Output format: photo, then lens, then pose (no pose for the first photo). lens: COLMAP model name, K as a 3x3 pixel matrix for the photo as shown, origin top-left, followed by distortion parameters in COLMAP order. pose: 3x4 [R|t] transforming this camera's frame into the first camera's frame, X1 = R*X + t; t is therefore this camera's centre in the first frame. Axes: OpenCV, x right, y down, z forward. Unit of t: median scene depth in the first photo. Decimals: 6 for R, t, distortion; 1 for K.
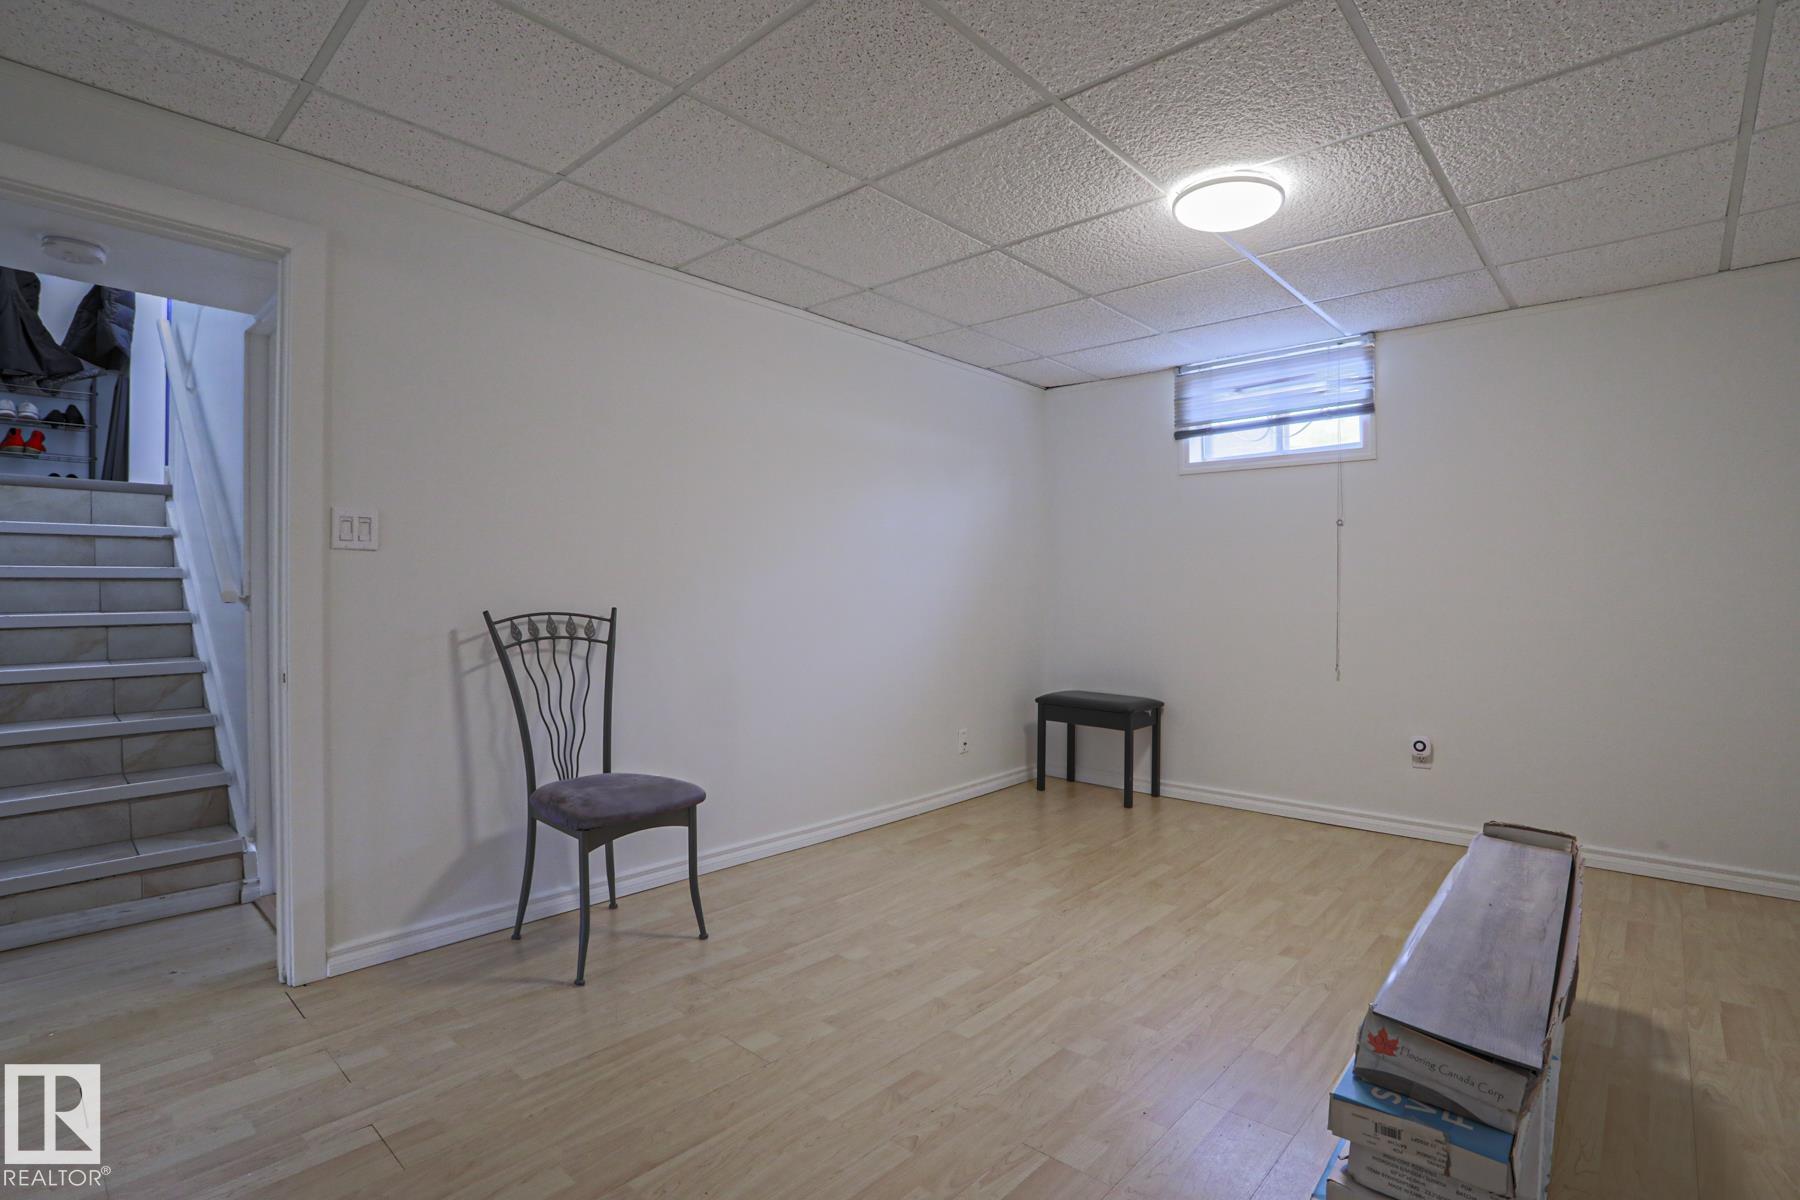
lens RADIAL K [[871.0, 0, 891.0], [0, 871.0, 599.8], [0, 0, 1]] dist [-0.068432, 0.025848]
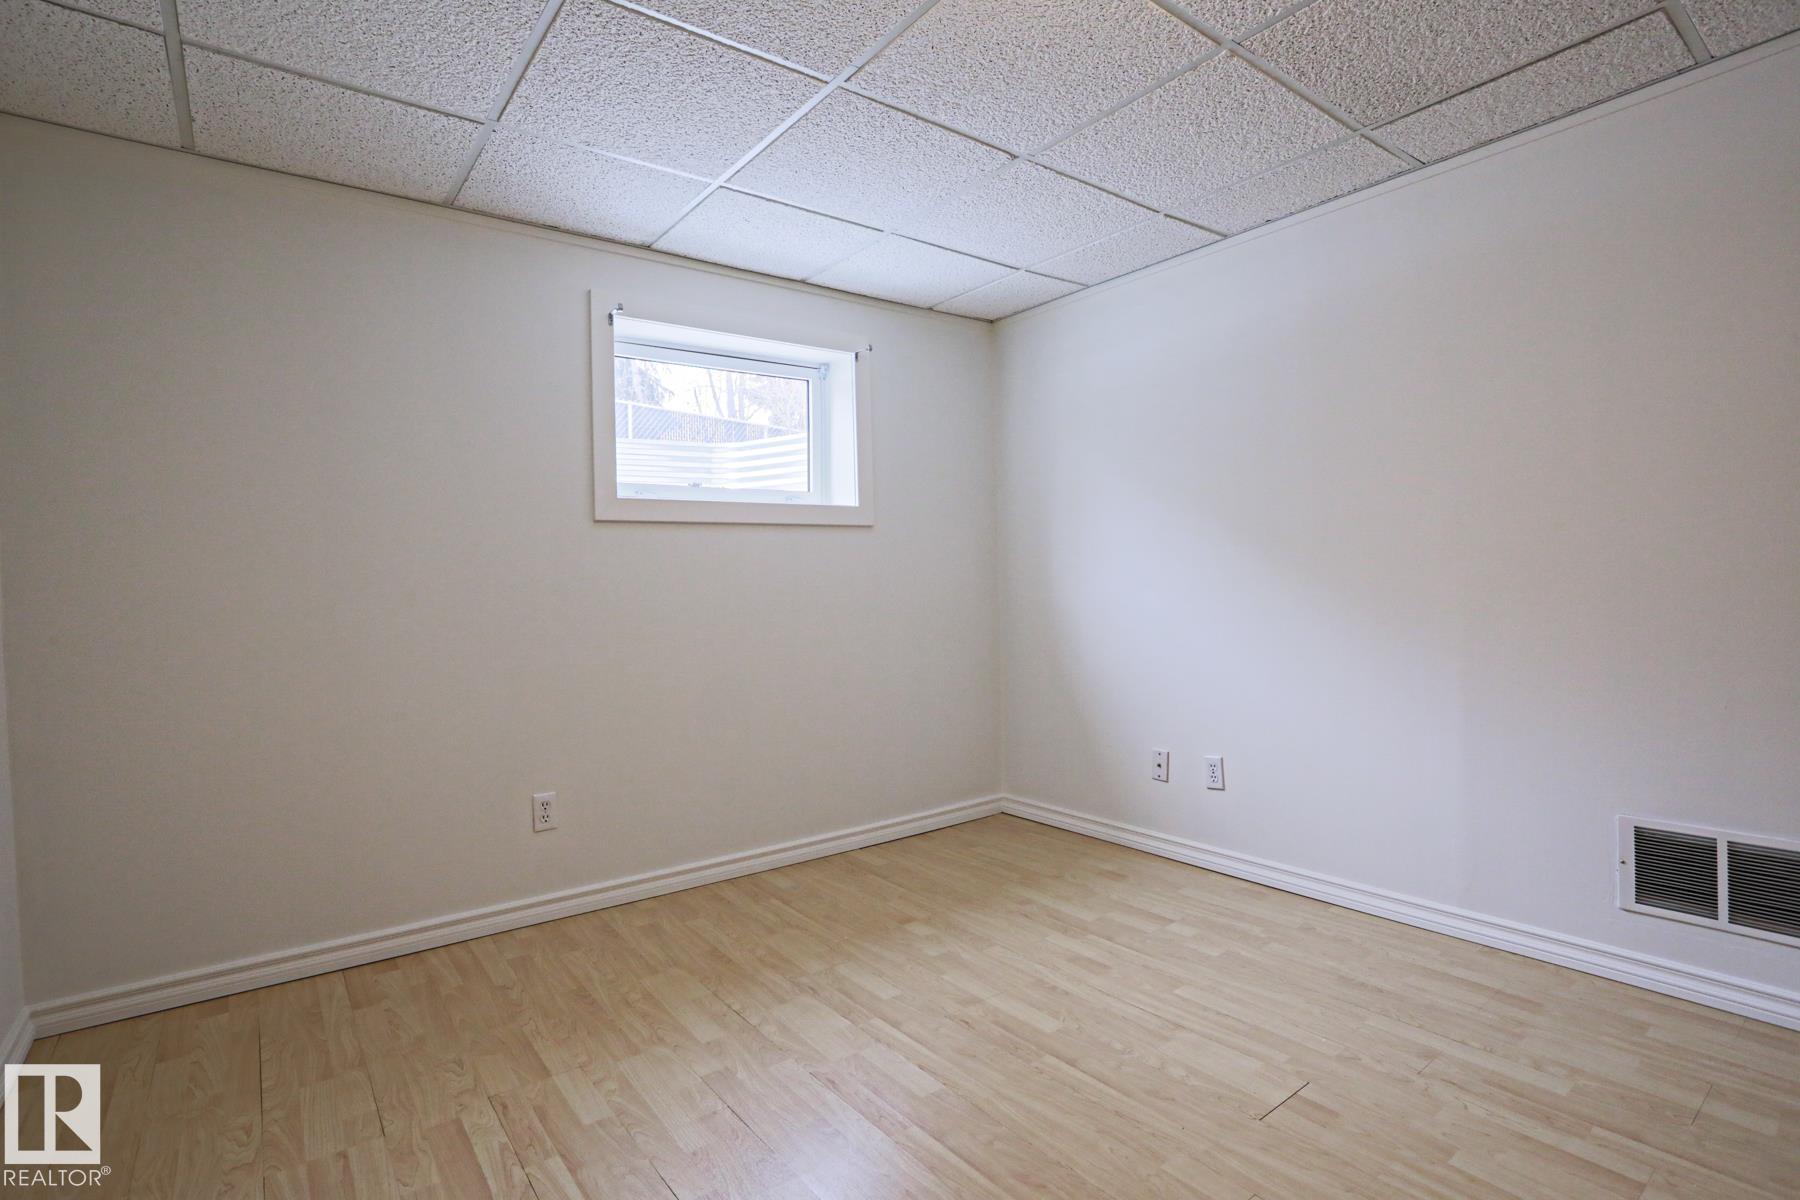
lens RADIAL K [[871.0, 0, 891.0], [0, 871.0, 599.8], [0, 0, 1]] dist [-0.068432, 0.025848]
pose [[-0.170722, 0.029065, -0.984890, 0.944158], [0.013960, 0.999536, 0.027078, -0.014547], [0.985220, -0.009126, -0.171049, 0.995910]]
